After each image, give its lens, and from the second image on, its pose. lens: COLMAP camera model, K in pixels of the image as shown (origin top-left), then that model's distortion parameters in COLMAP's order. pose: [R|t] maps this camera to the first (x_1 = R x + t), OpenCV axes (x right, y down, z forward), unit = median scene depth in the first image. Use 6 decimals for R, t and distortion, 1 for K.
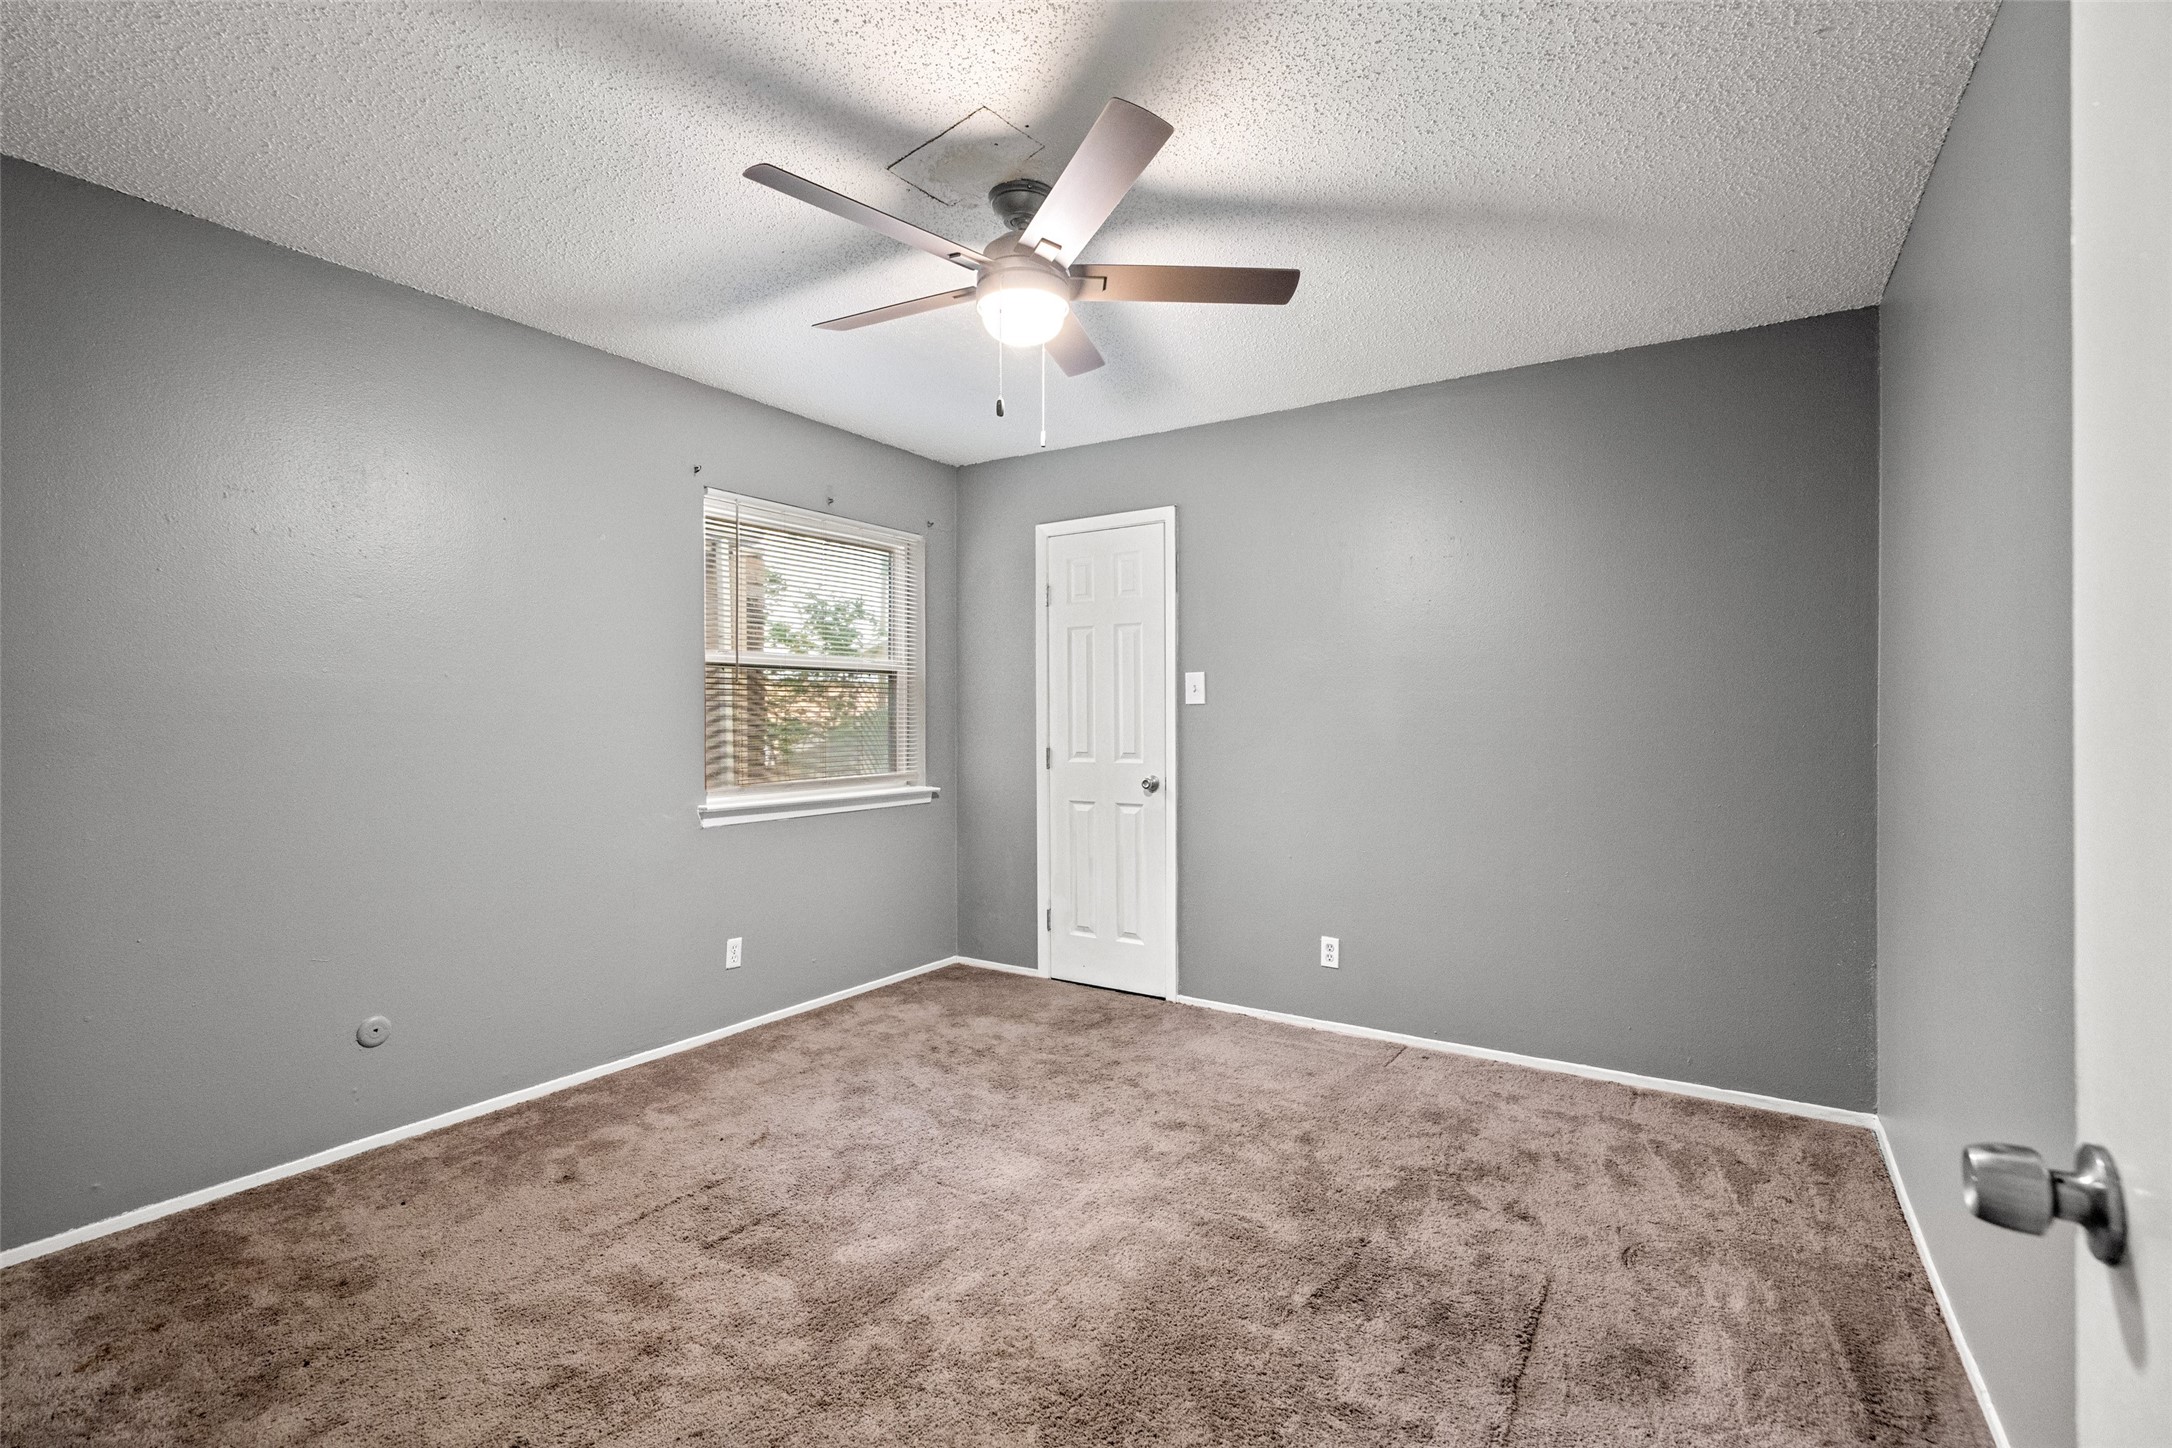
lens RADIAL K [[991.8, 0, 1080.1], [0, 991.8, 715.9], [0, 0, 1]] dist [0.001192, -0.000090]
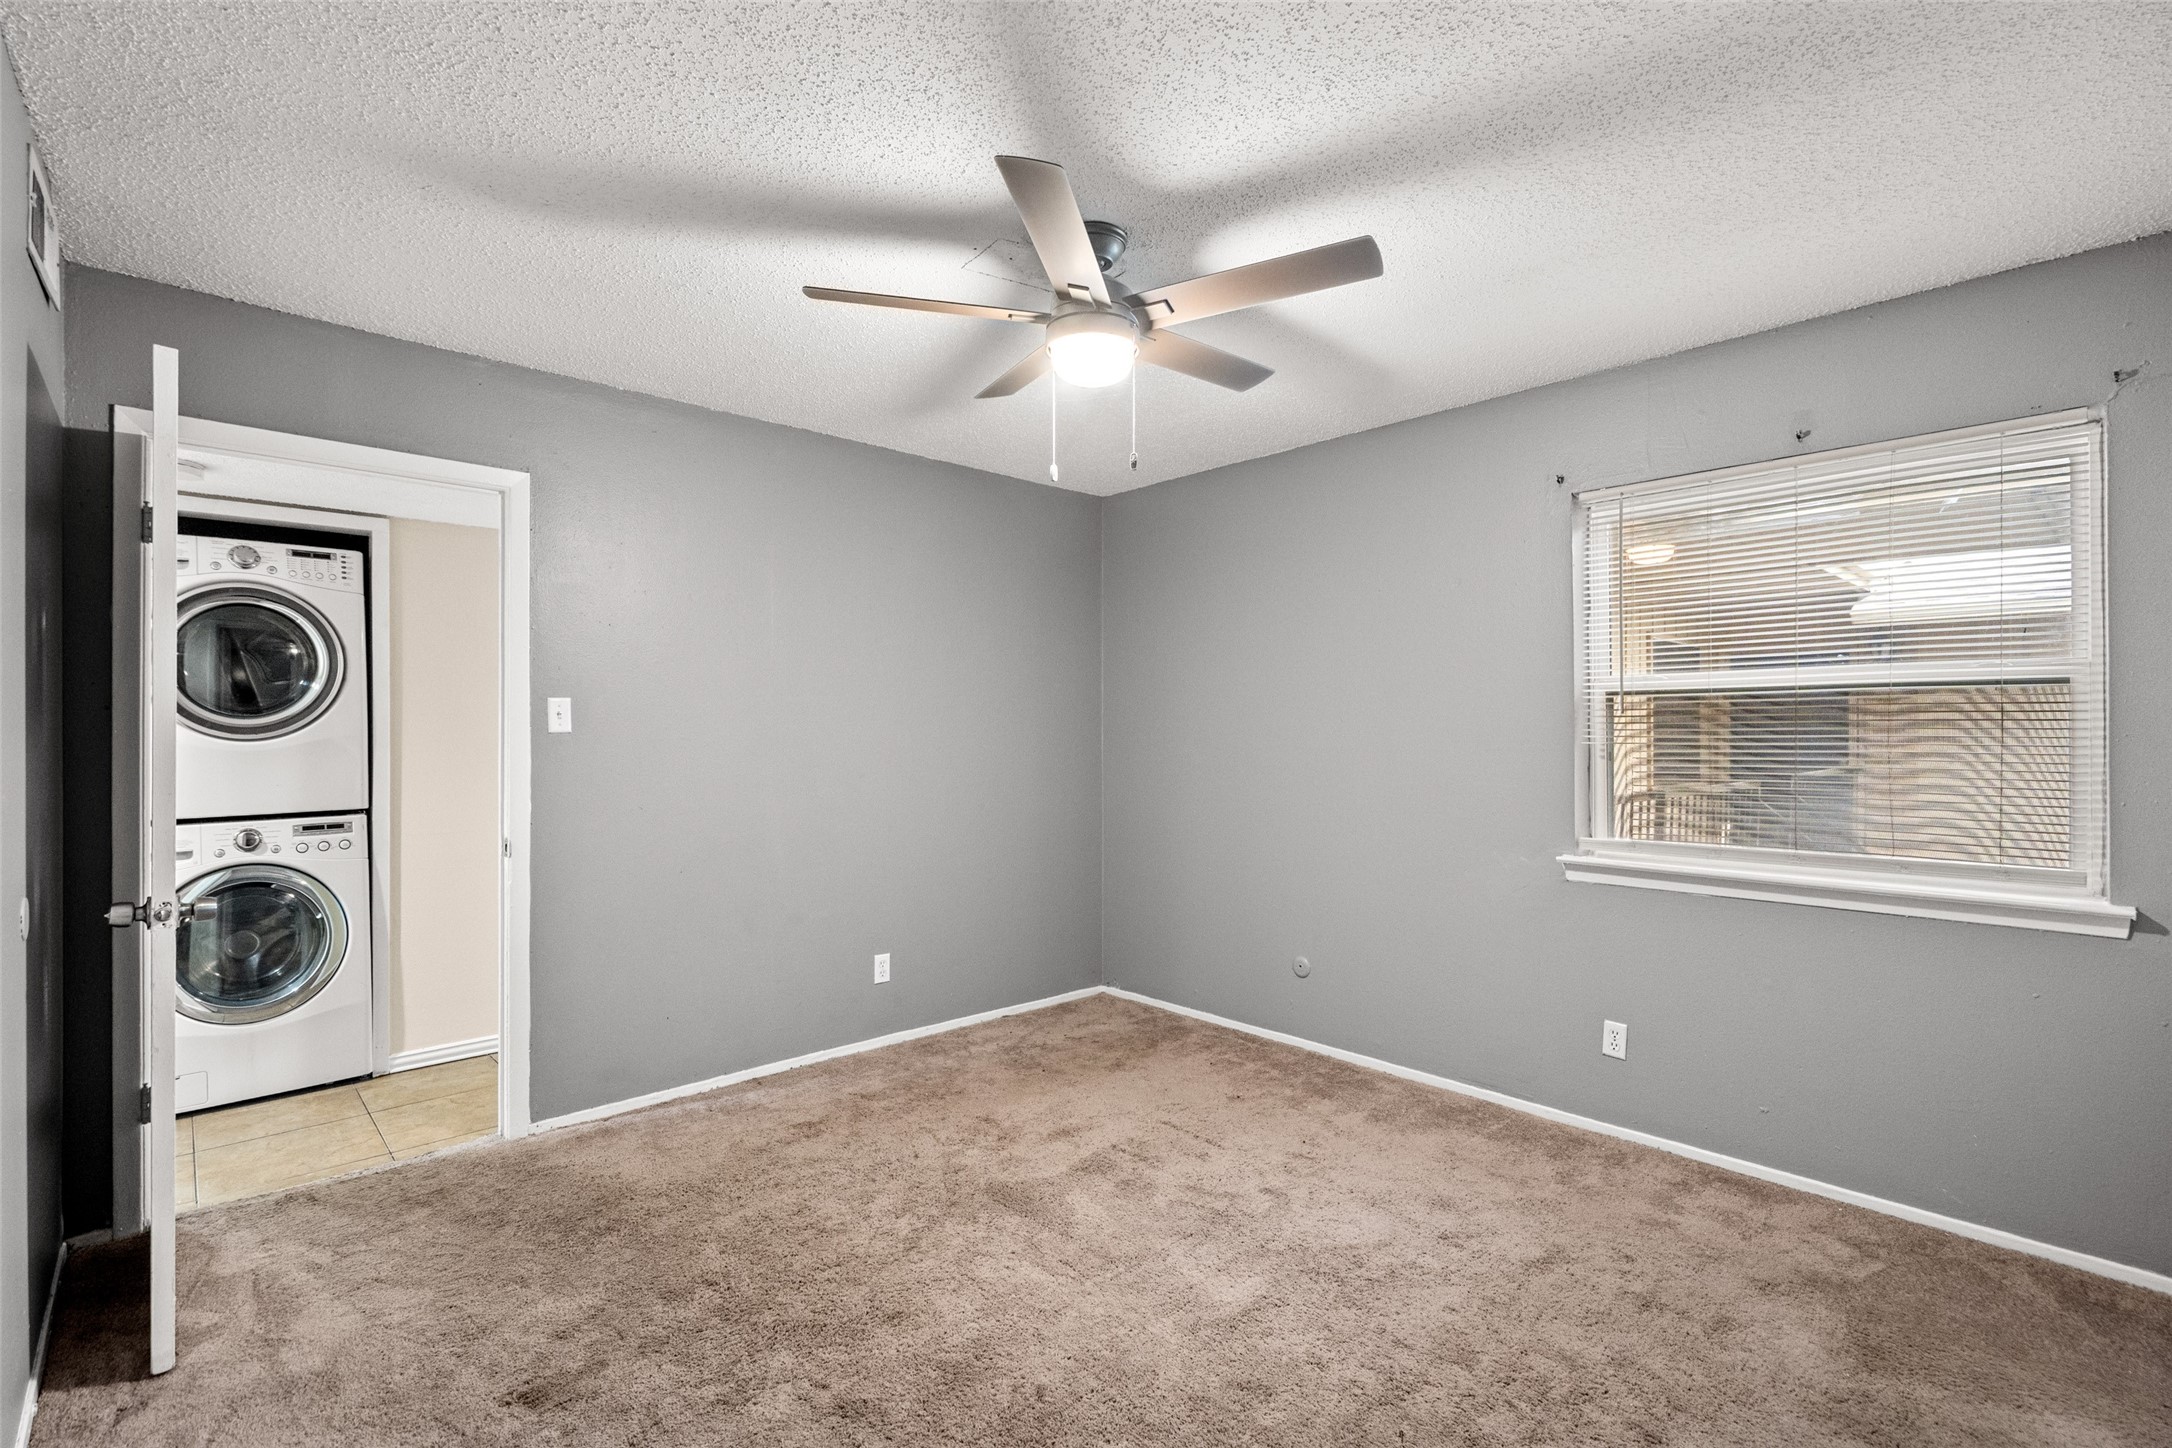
lens RADIAL K [[991.8, 0, 1080.1], [0, 991.8, 715.9], [0, 0, 1]] dist [0.001192, -0.000090]
pose [[-0.247859, -0.011739, -0.968725, 0.582366], [0.003345, 0.999910, -0.012973, -0.023441], [0.968790, -0.006456, -0.247798, 0.786499]]
